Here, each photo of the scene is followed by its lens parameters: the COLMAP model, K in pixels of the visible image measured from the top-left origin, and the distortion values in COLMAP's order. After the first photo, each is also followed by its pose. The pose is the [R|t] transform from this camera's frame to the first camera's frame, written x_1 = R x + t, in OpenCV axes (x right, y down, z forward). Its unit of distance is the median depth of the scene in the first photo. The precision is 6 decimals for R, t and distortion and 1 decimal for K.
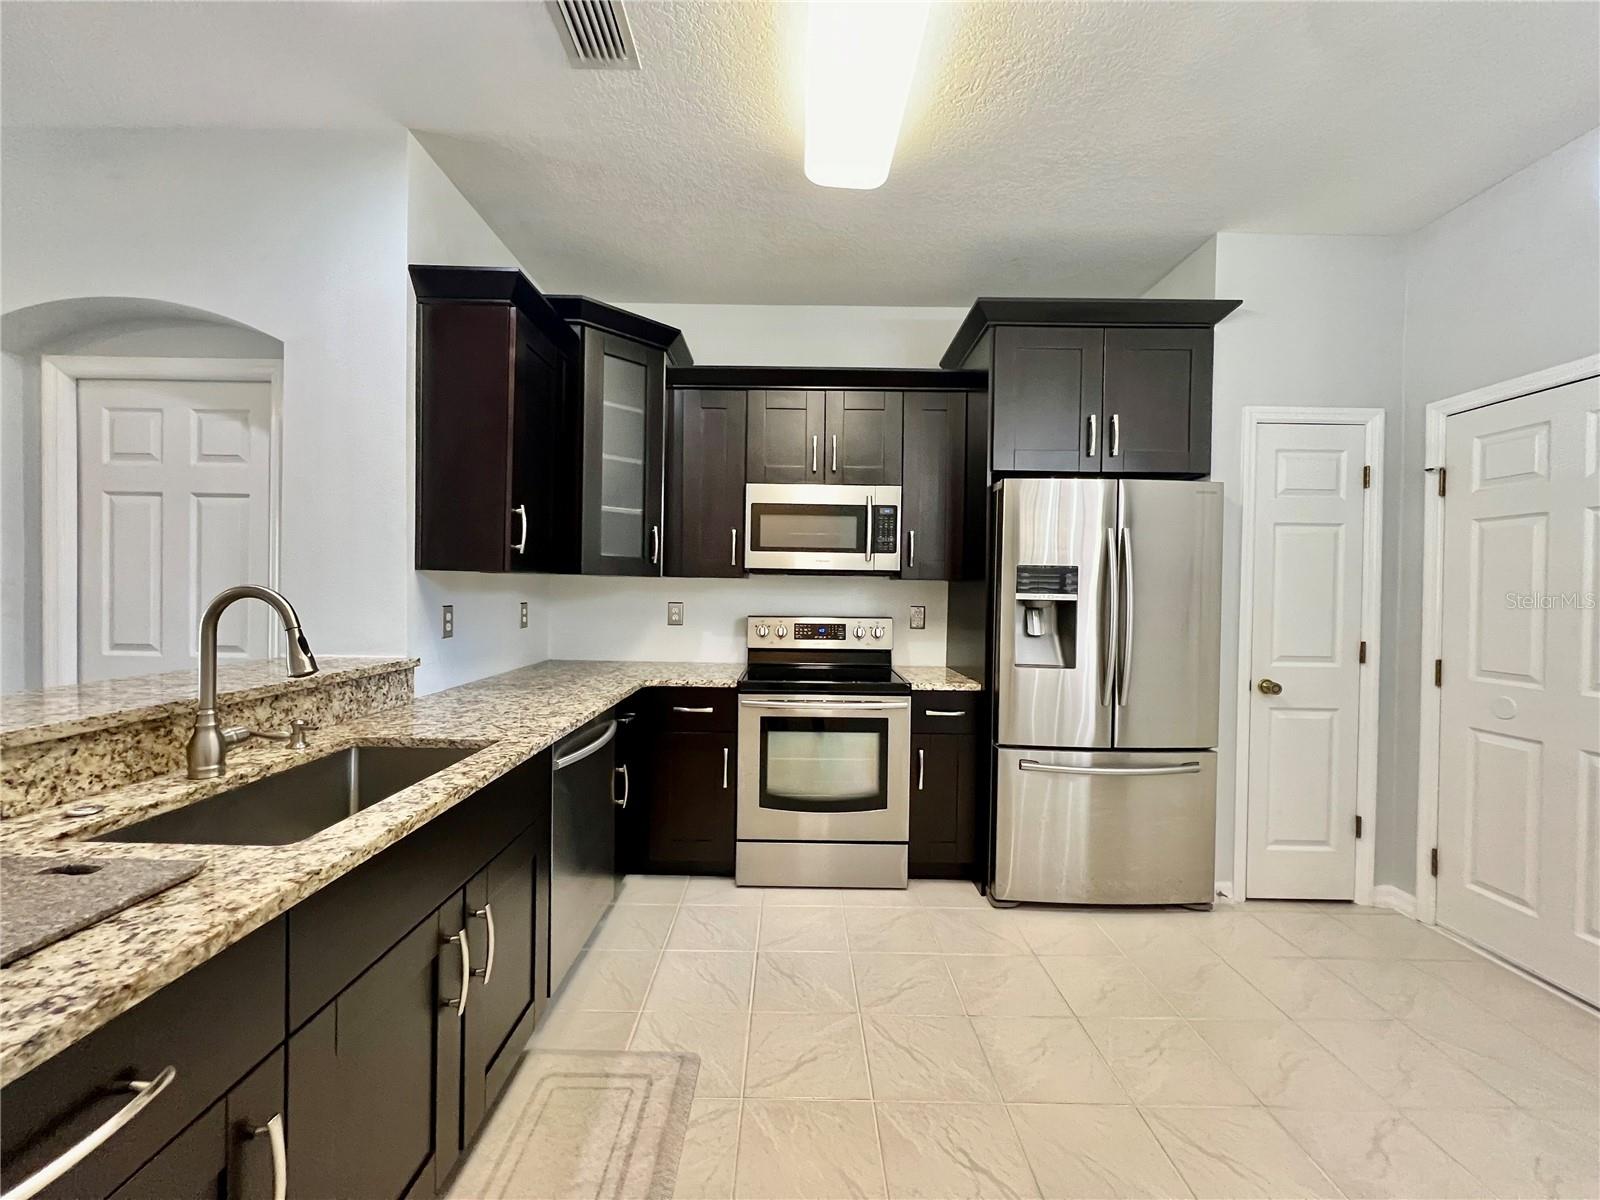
lens RADIAL K [[638.8, 0, 794.8], [0, 638.8, 599.8], [0, 0, 1]] dist [0.002146, 0.000269]
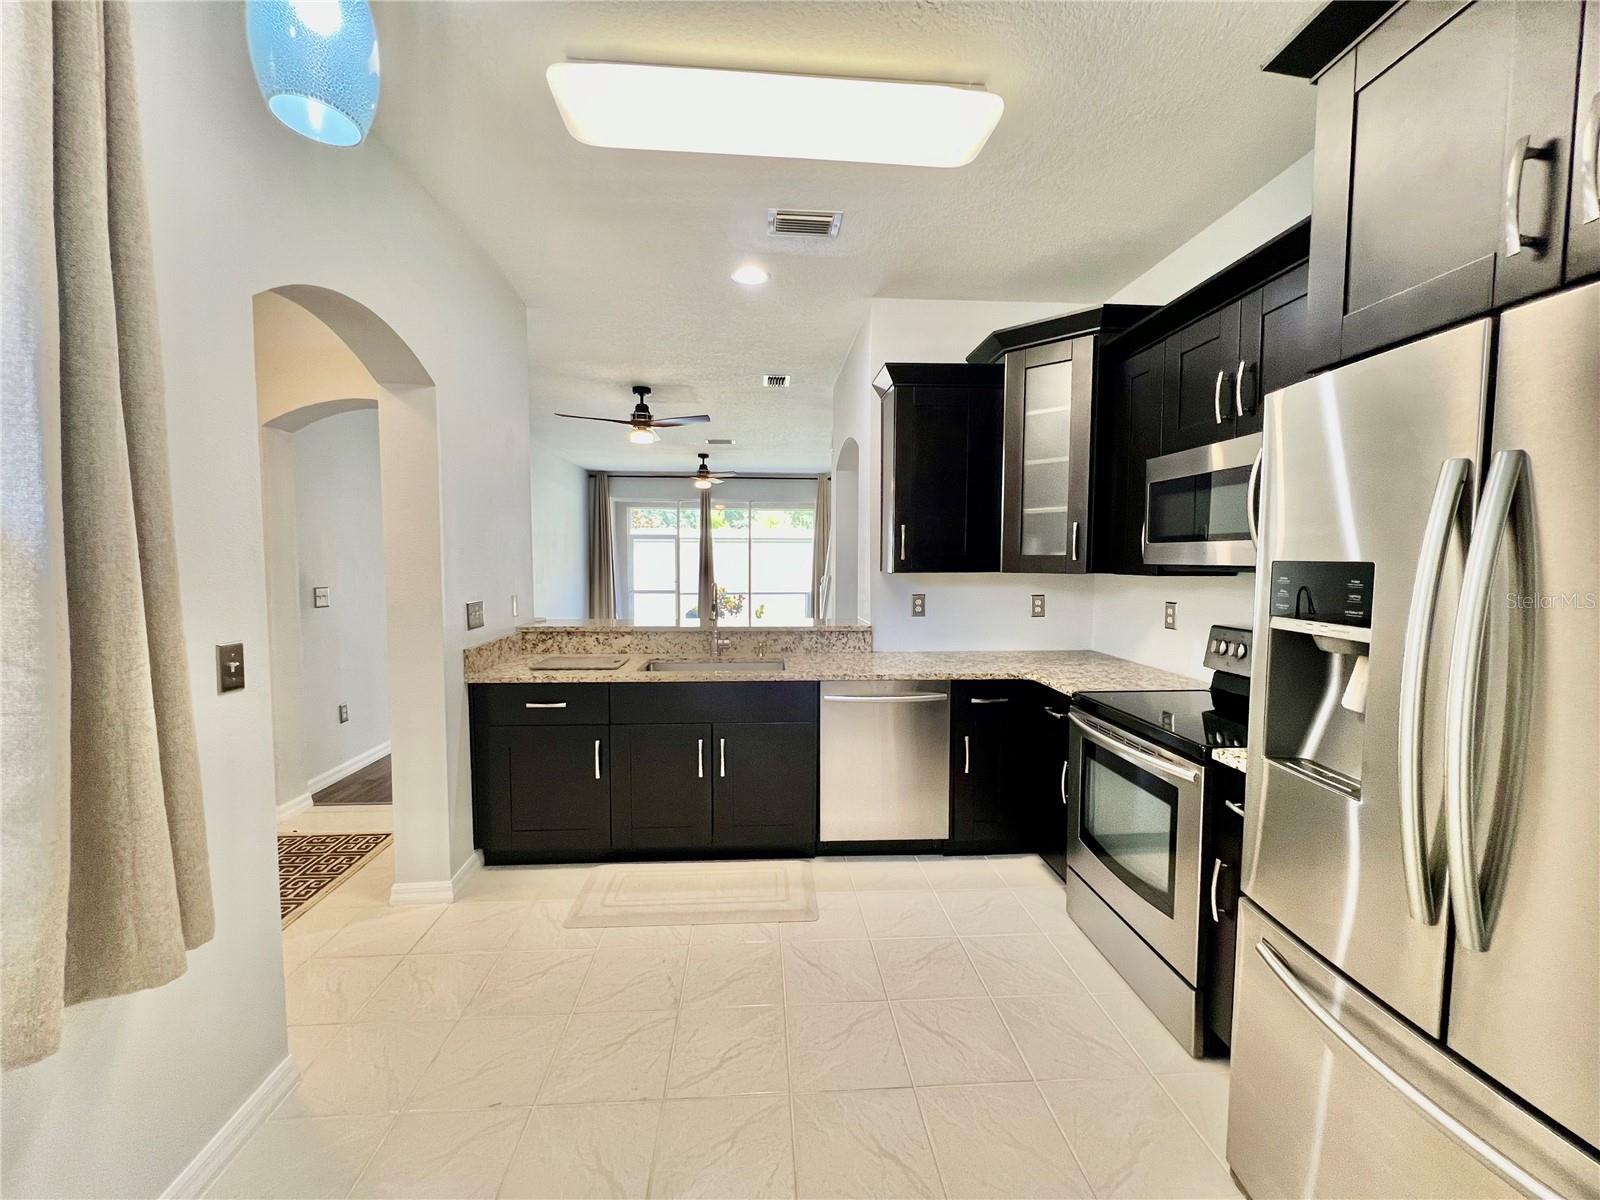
lens RADIAL K [[638.8, 0, 794.8], [0, 638.8, 599.8], [0, 0, 1]] dist [0.002146, 0.000269]
pose [[0.057041, 0.047364, -0.997248, 0.841146], [-0.020119, 0.998726, 0.046284, -0.038304], [0.998169, 0.017423, 0.057921, 0.593125]]
